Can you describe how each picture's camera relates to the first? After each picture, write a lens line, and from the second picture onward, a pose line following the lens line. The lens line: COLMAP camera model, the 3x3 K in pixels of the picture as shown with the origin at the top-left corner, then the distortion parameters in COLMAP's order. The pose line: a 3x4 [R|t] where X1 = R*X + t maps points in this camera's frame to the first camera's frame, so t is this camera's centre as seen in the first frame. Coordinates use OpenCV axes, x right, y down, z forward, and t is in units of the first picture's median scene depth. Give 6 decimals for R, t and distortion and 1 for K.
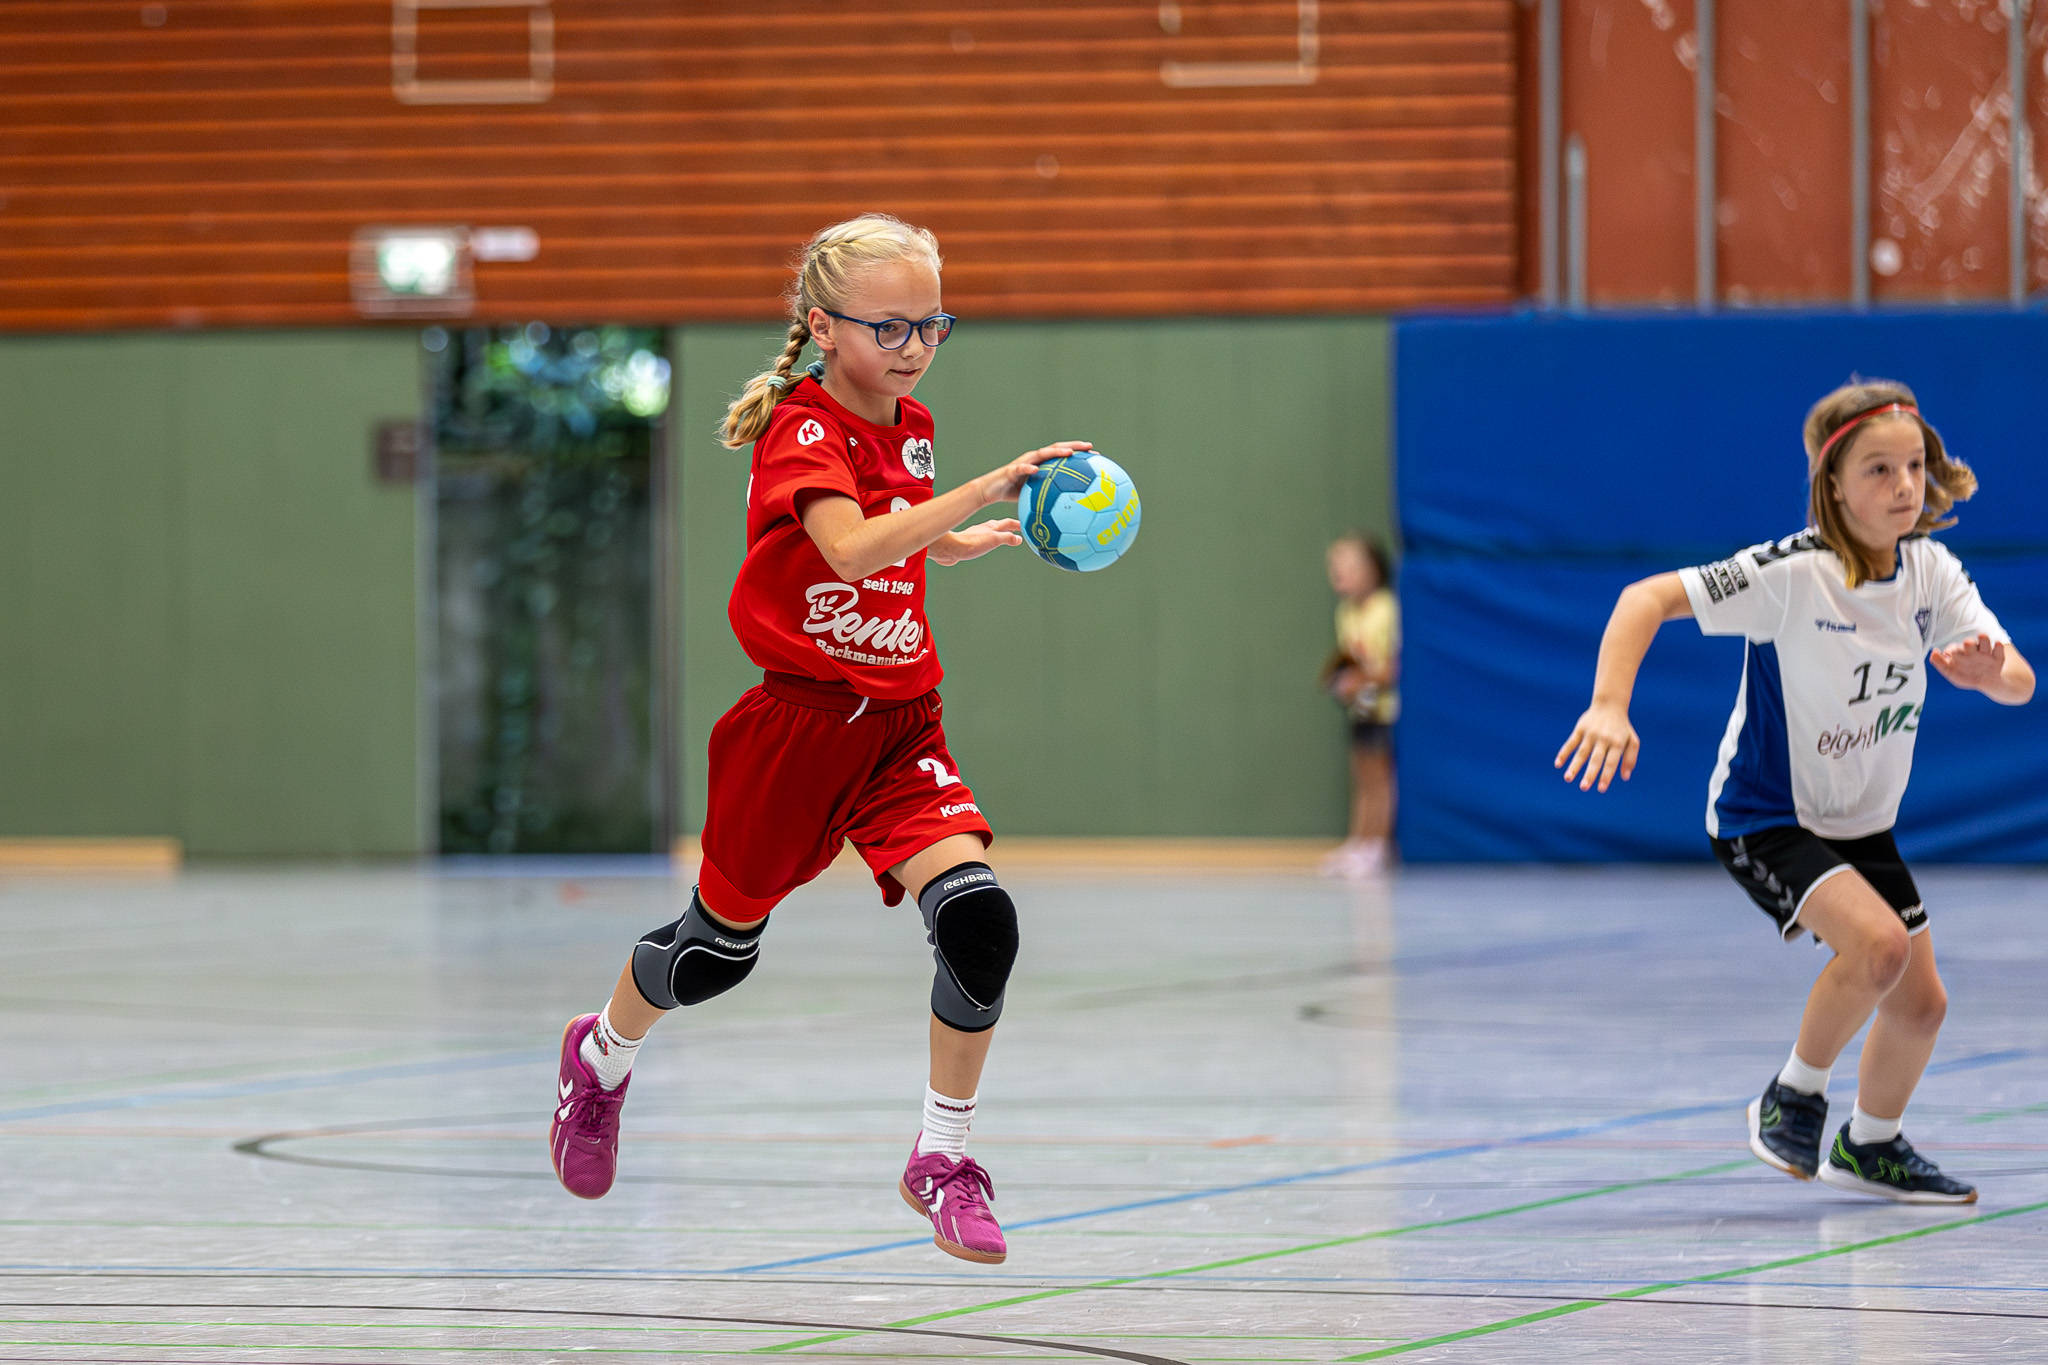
lens RADIAL K [[9335.3, 0, 1024.0], [0, 9335.3, 682.5], [0, 0, 1]] dist [-0.147128, 15.188646]
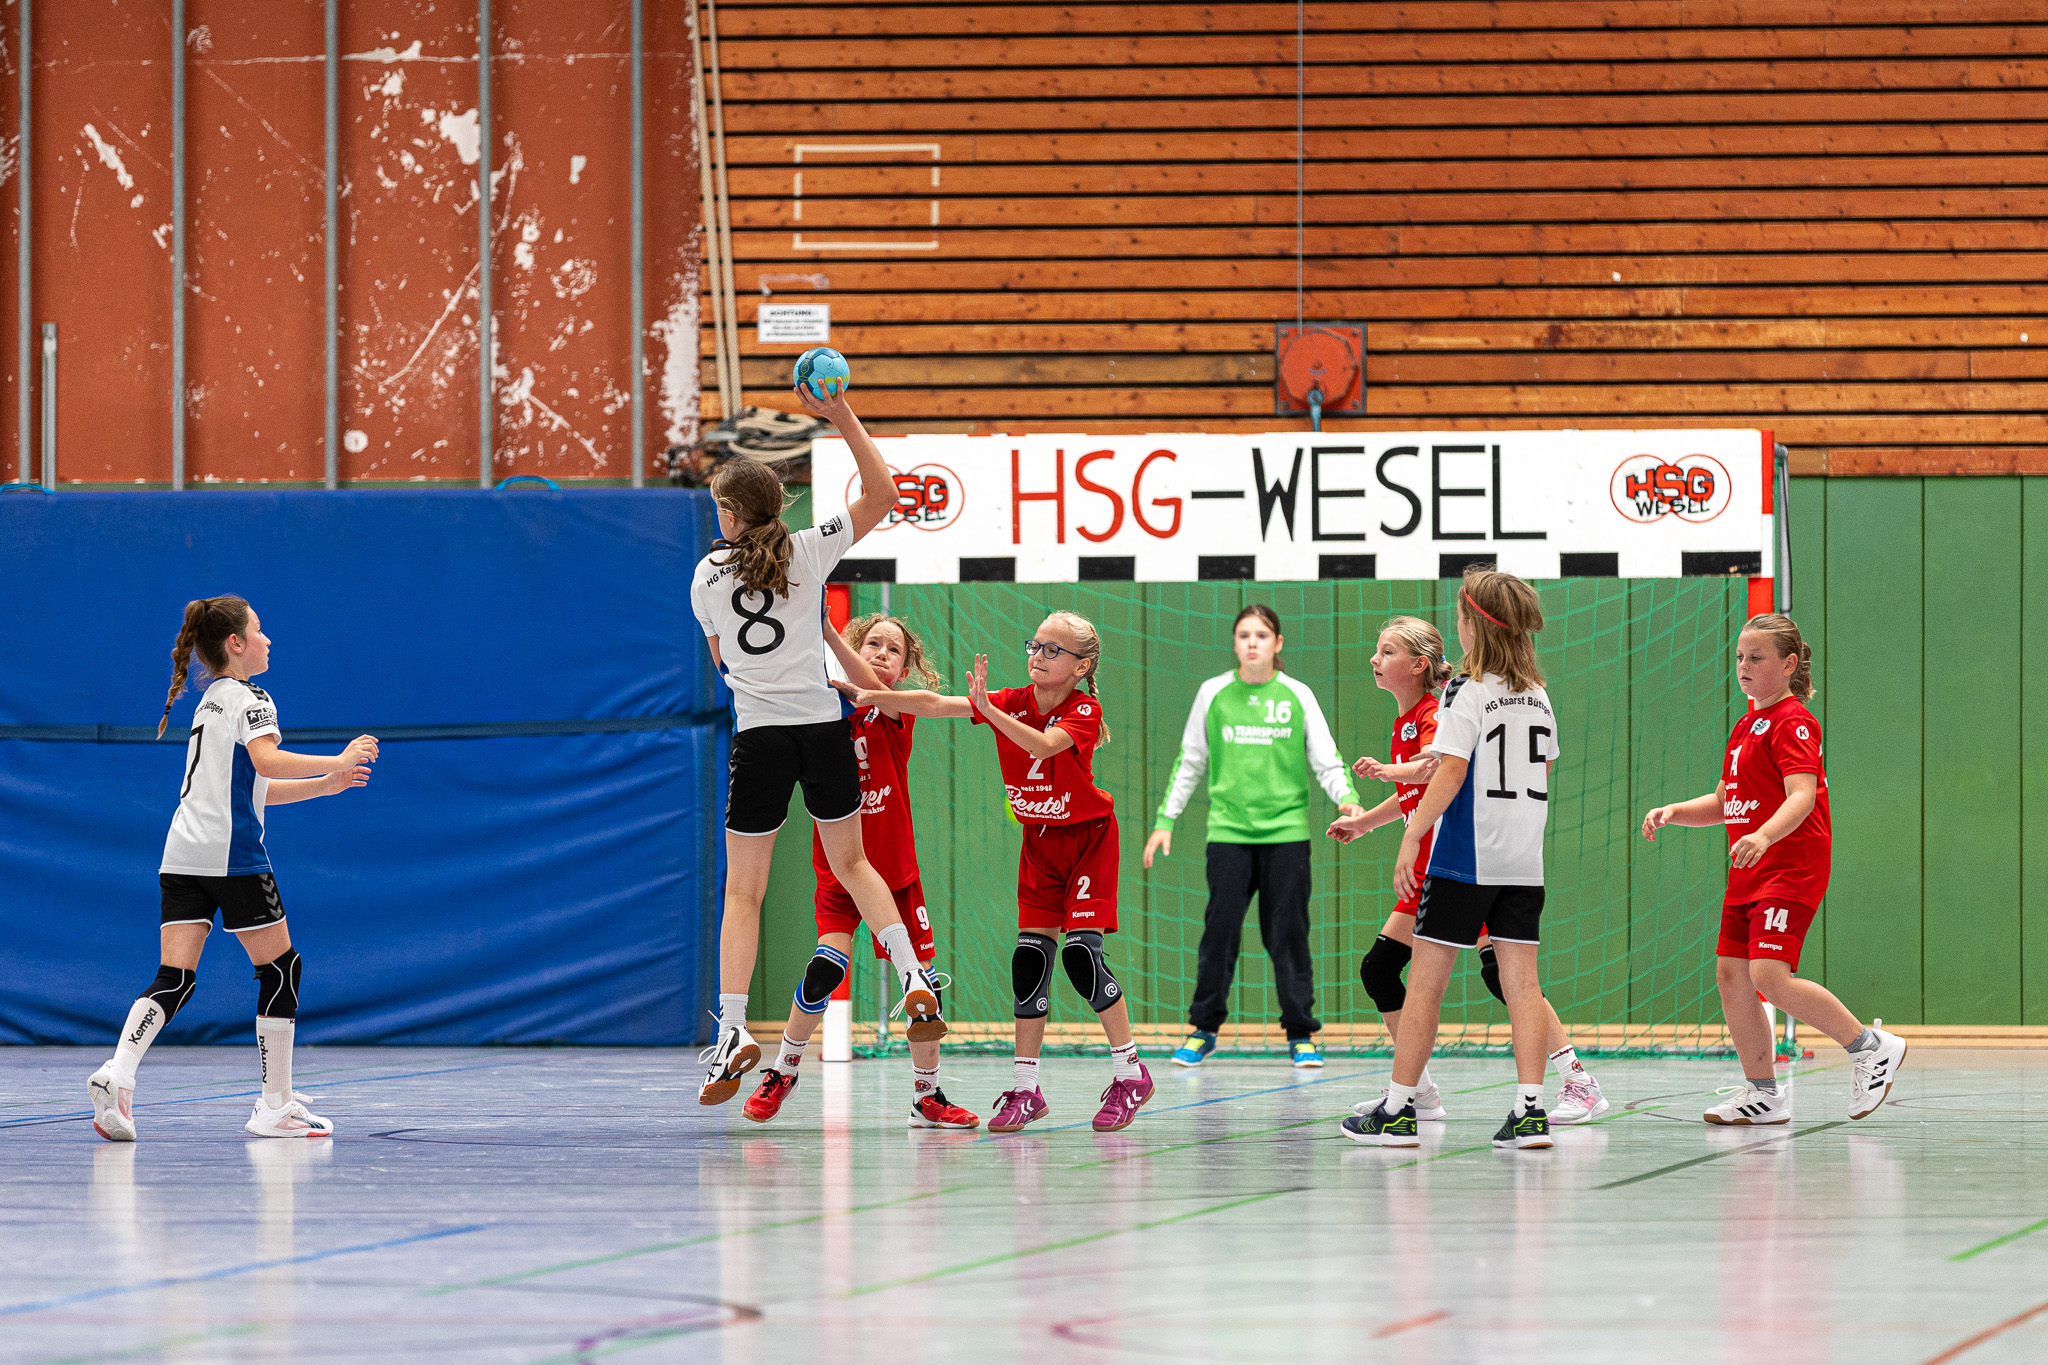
lens RADIAL K [[12484.9, 0, 1022.7], [0, 12484.9, 596.9], [0, 0, 1]] dist [1.013787, 19.609911]
pose [[0.989101, 0.013834, 0.146586, -0.035467], [-0.012396, 0.999866, -0.010717, -0.014950], [-0.146714, 0.008783, 0.989140, -0.358943]]
